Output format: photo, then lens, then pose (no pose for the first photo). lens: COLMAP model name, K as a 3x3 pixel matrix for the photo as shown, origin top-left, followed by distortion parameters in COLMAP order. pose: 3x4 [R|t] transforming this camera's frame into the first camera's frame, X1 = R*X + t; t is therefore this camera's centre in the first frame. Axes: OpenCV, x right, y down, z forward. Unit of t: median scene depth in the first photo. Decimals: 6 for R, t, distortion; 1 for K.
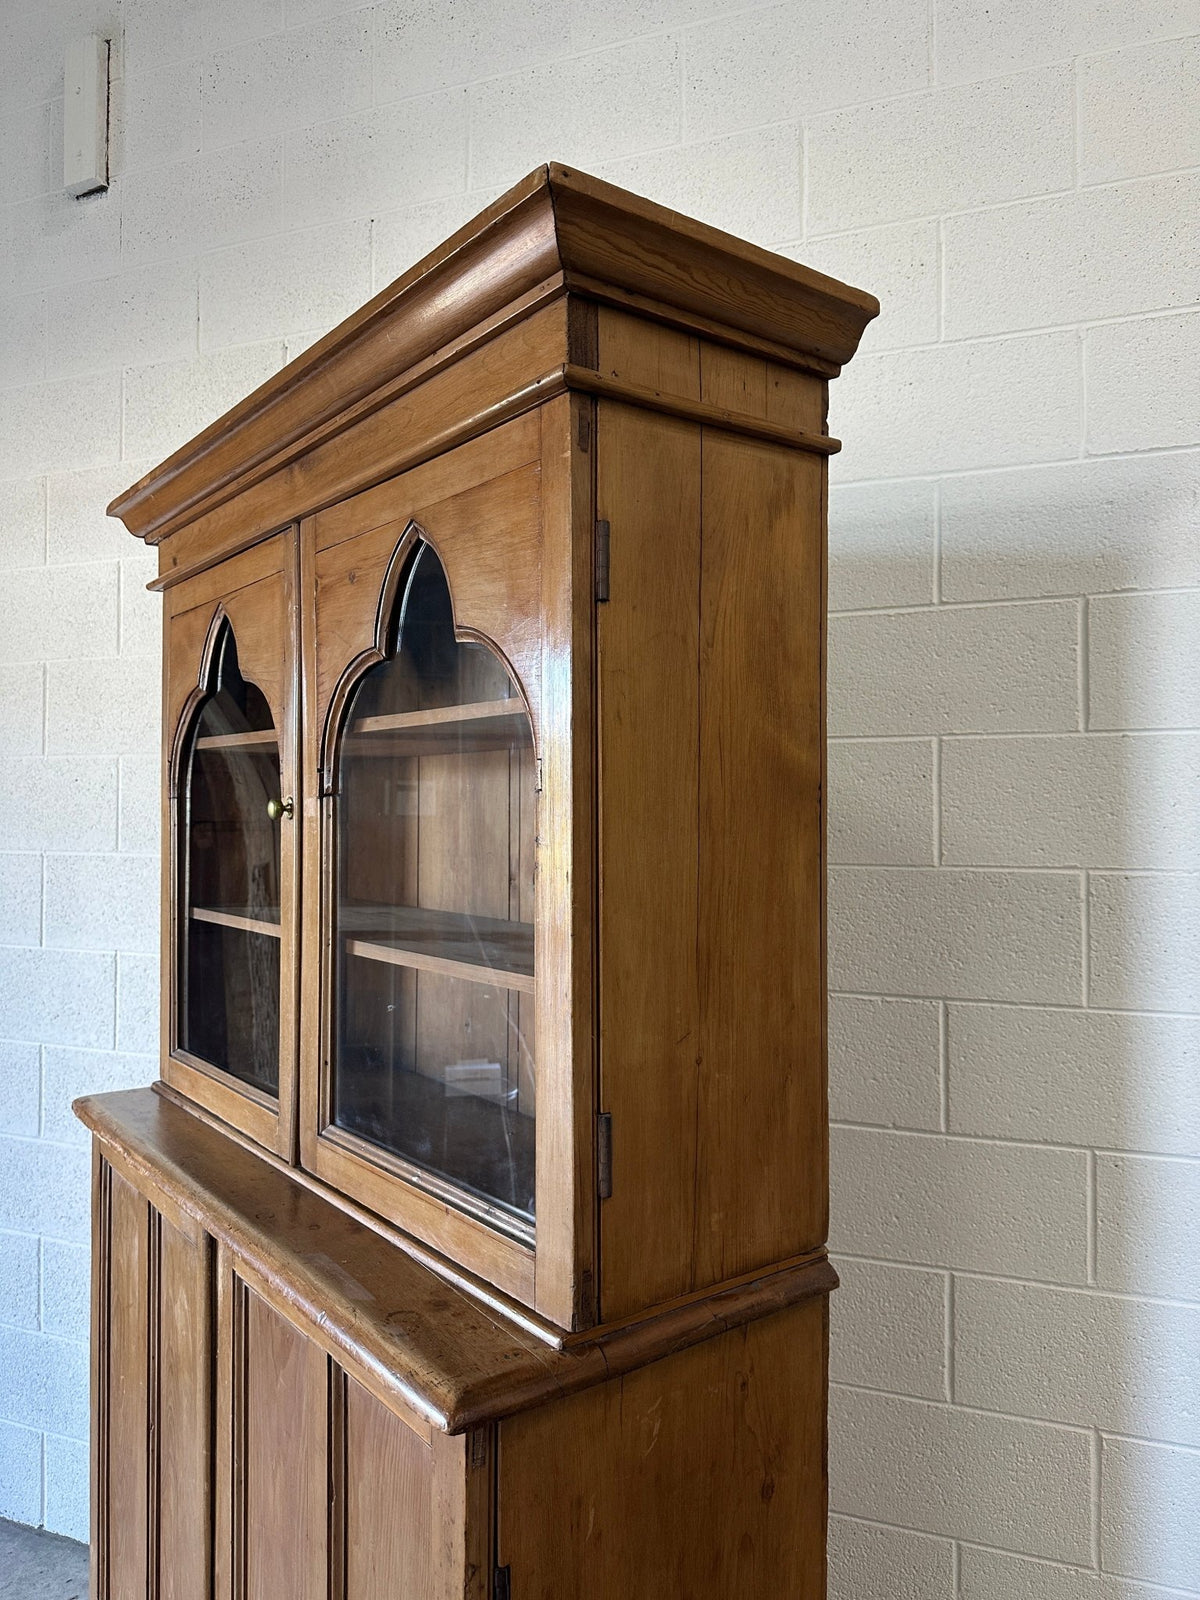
lens RADIAL K [[1156.2, 0, 592.5], [0, 1156.2, 791.7], [0, 0, 1]] dist [0.002454, -0.012582]
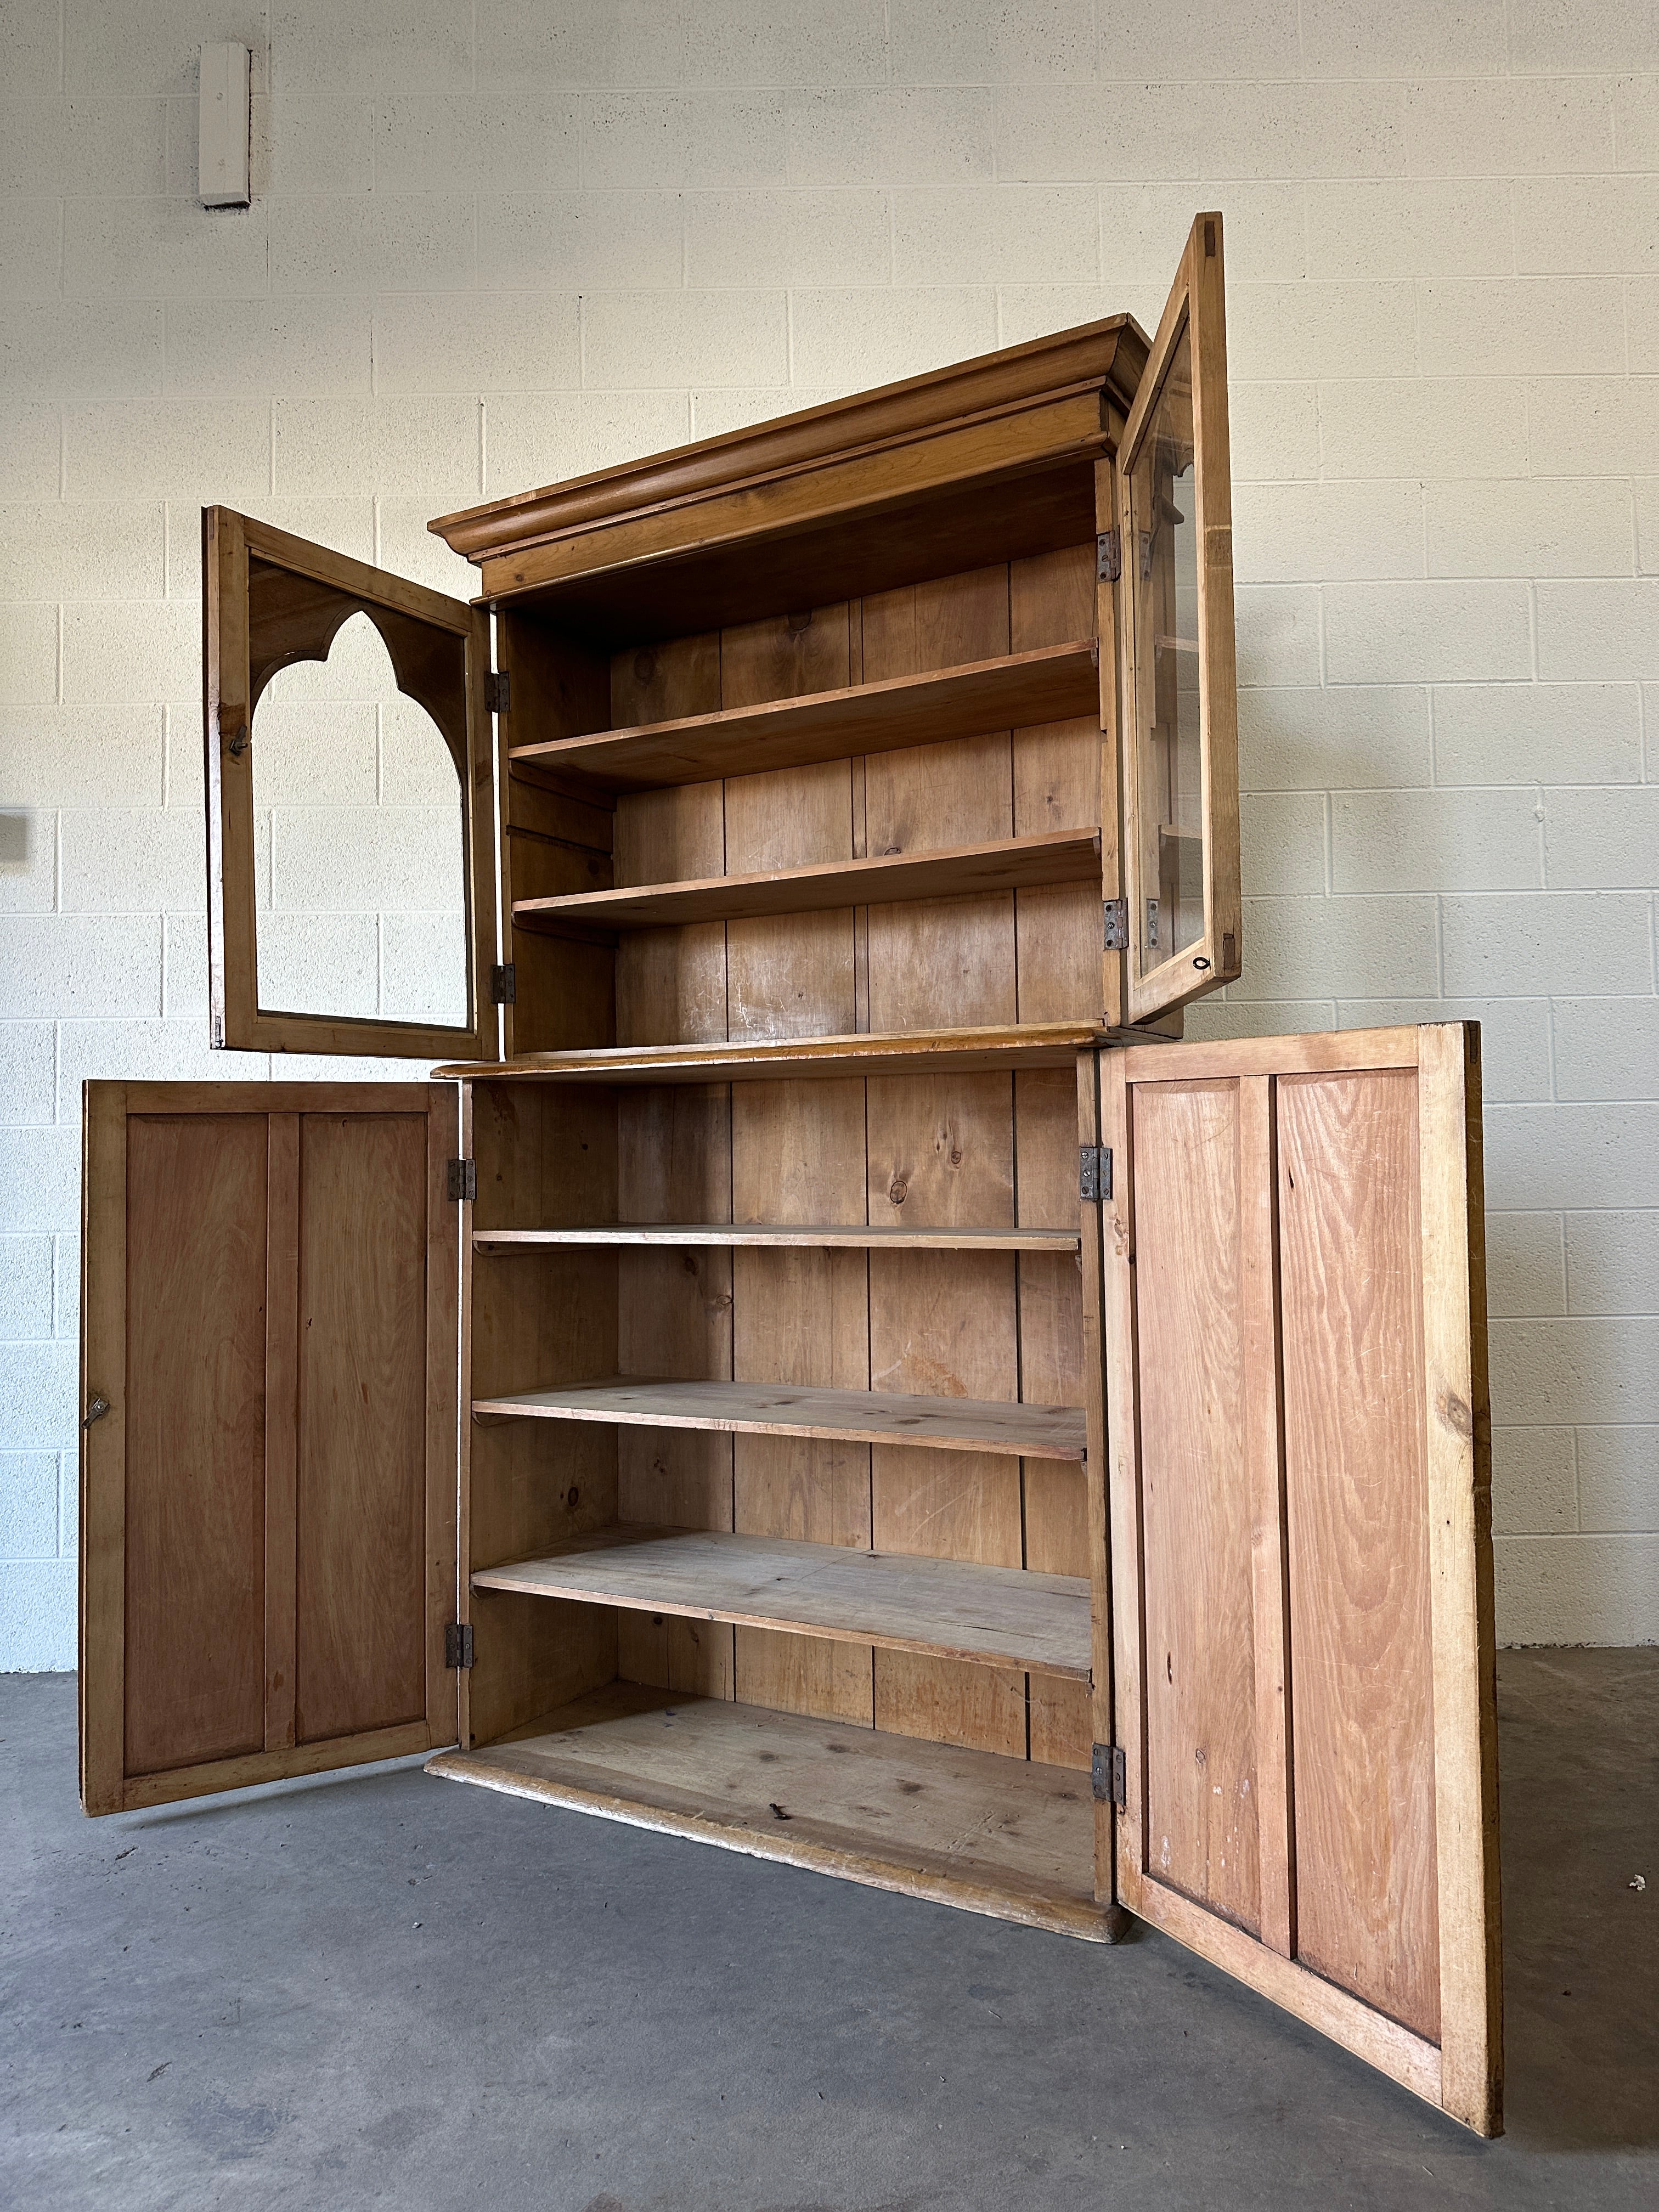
lens RADIAL K [[1587.6, 0, 834.0], [0, 1587.6, 1087.2], [0, 0, 1]] dist [0.008870, -0.015484]
pose [[0.926569, 0.002461, 0.376116, -0.648287], [0.010560, 0.999414, -0.032554, 0.332408], [-0.375976, 0.034135, 0.926001, -0.482549]]
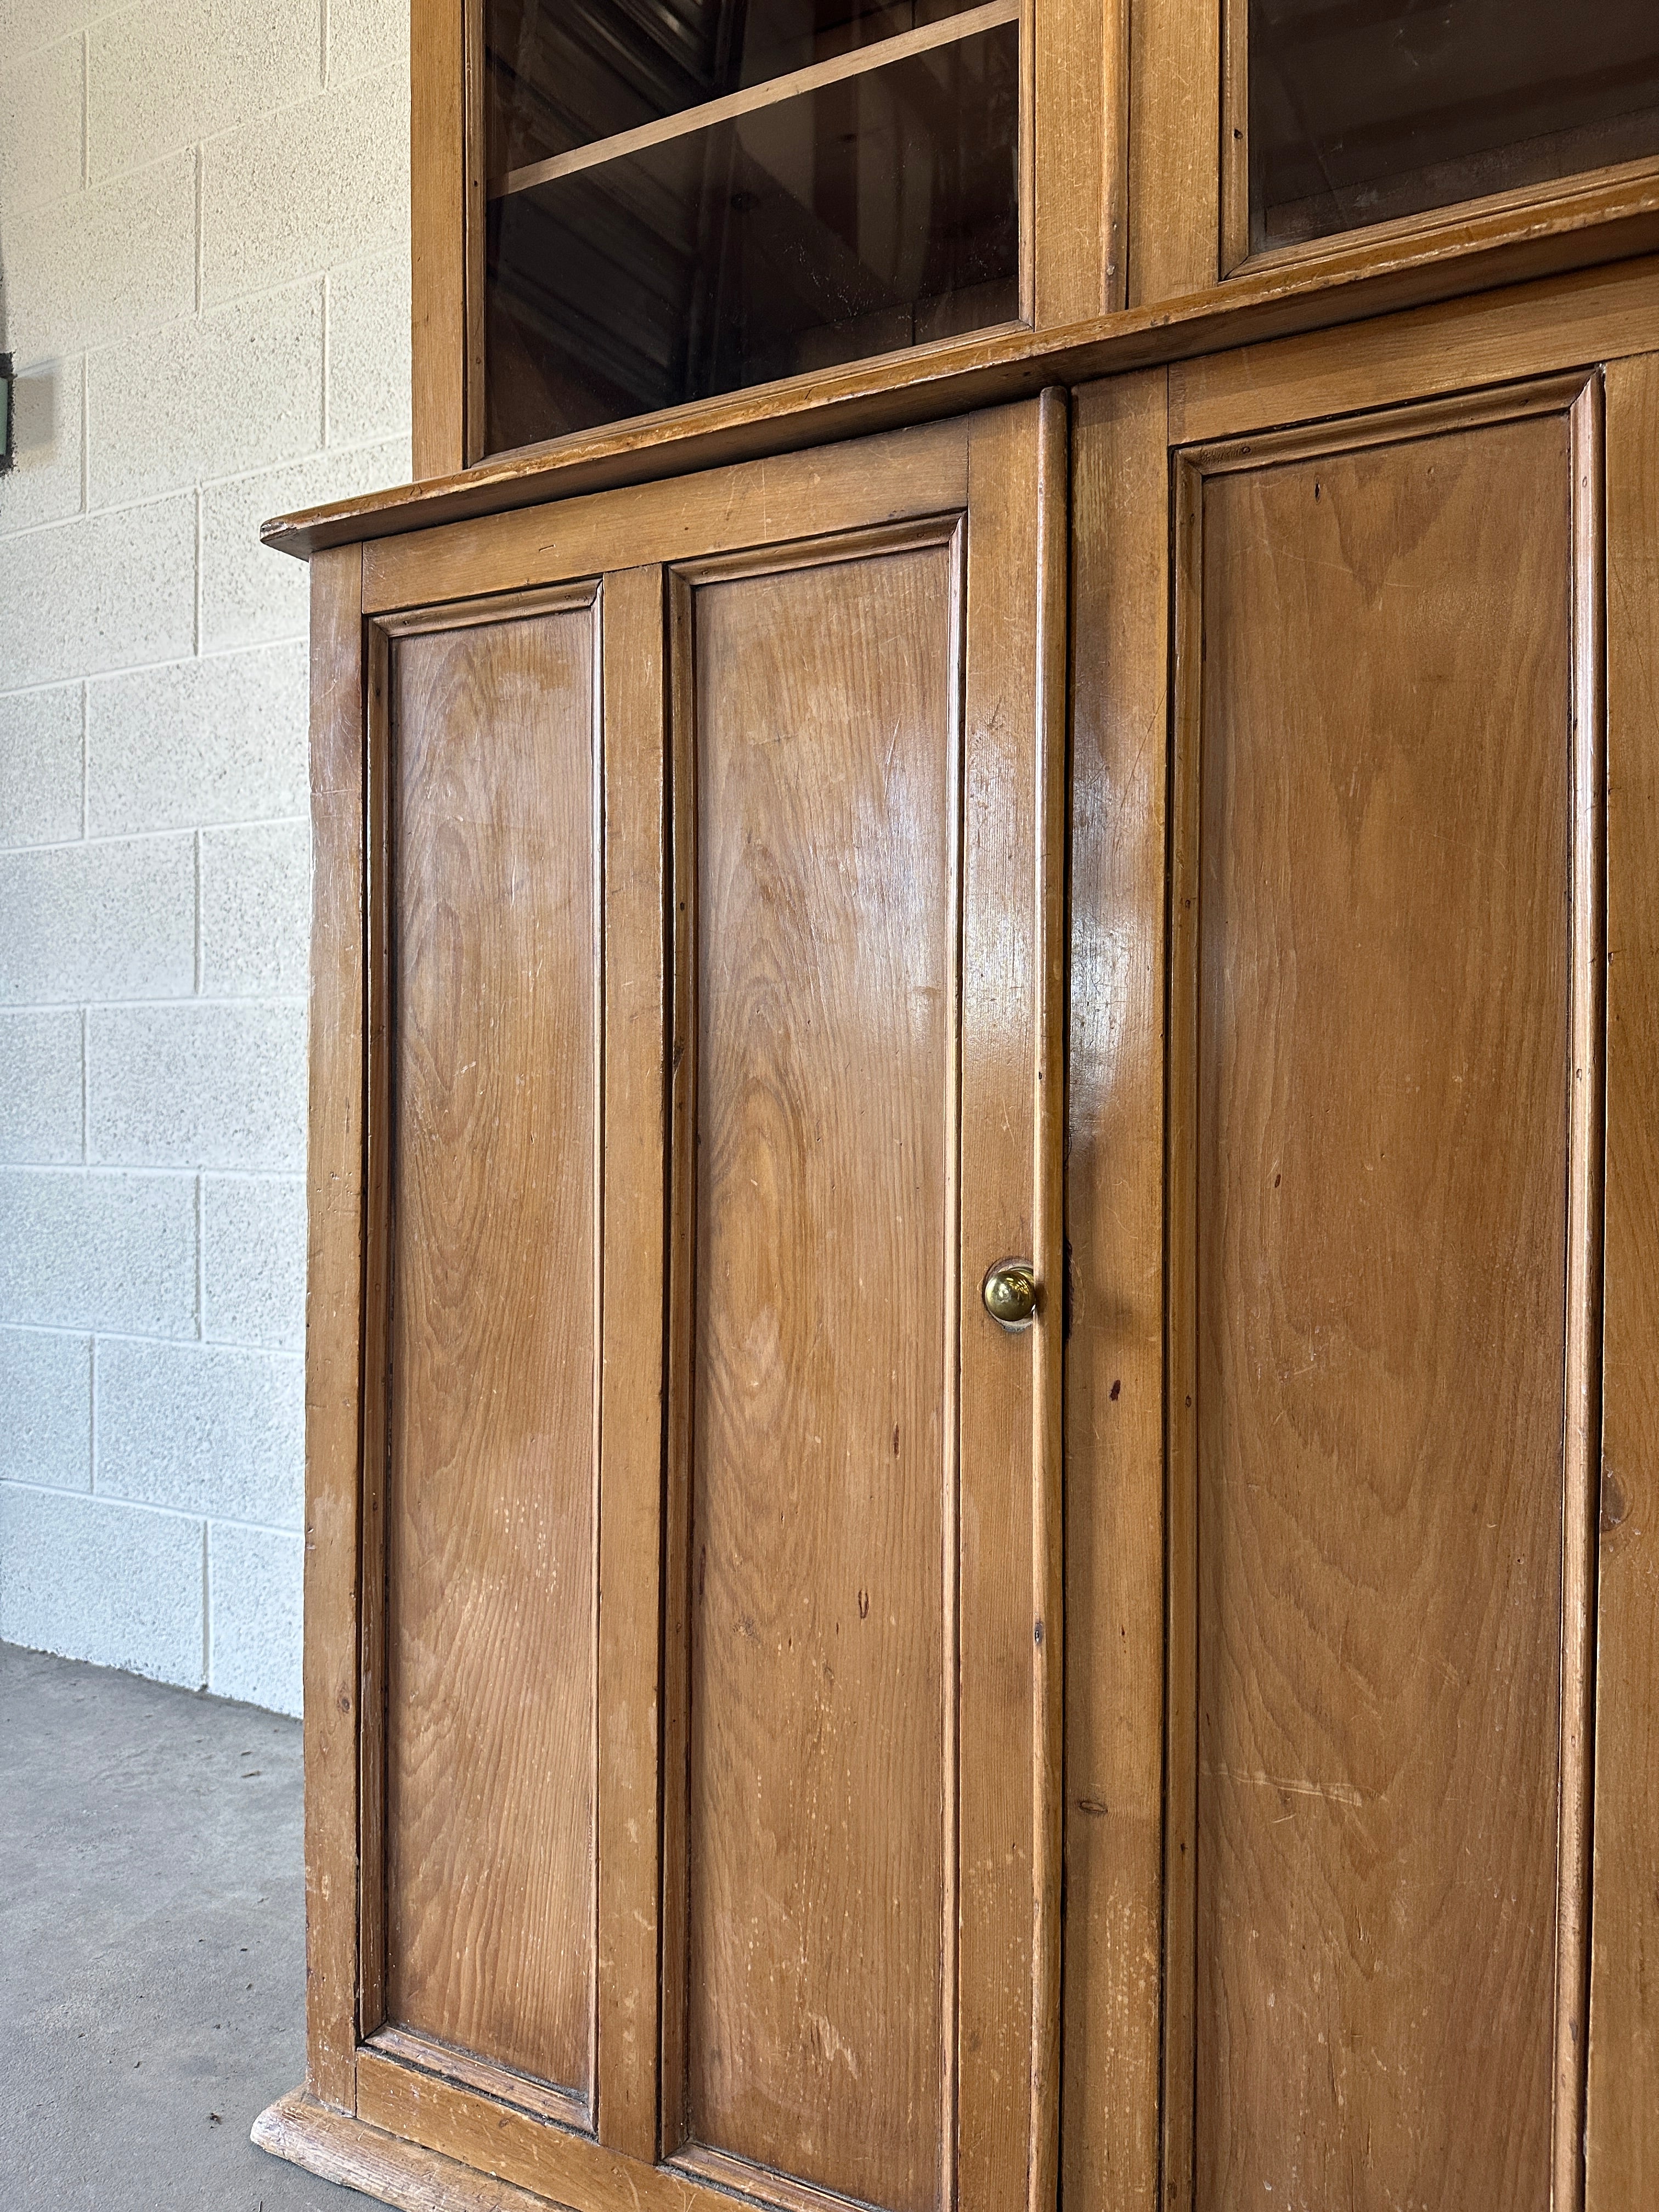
lens RADIAL K [[1593.1, 0, 820.5], [0, 1593.1, 1106.3], [0, 0, 1]] dist [0.003553, -0.018119]
pose [[0.993475, -0.001391, -0.114038, -0.128777], [0.003845, 0.999766, 0.021295, 0.476918], [0.113982, -0.021595, 0.993248, 0.379376]]
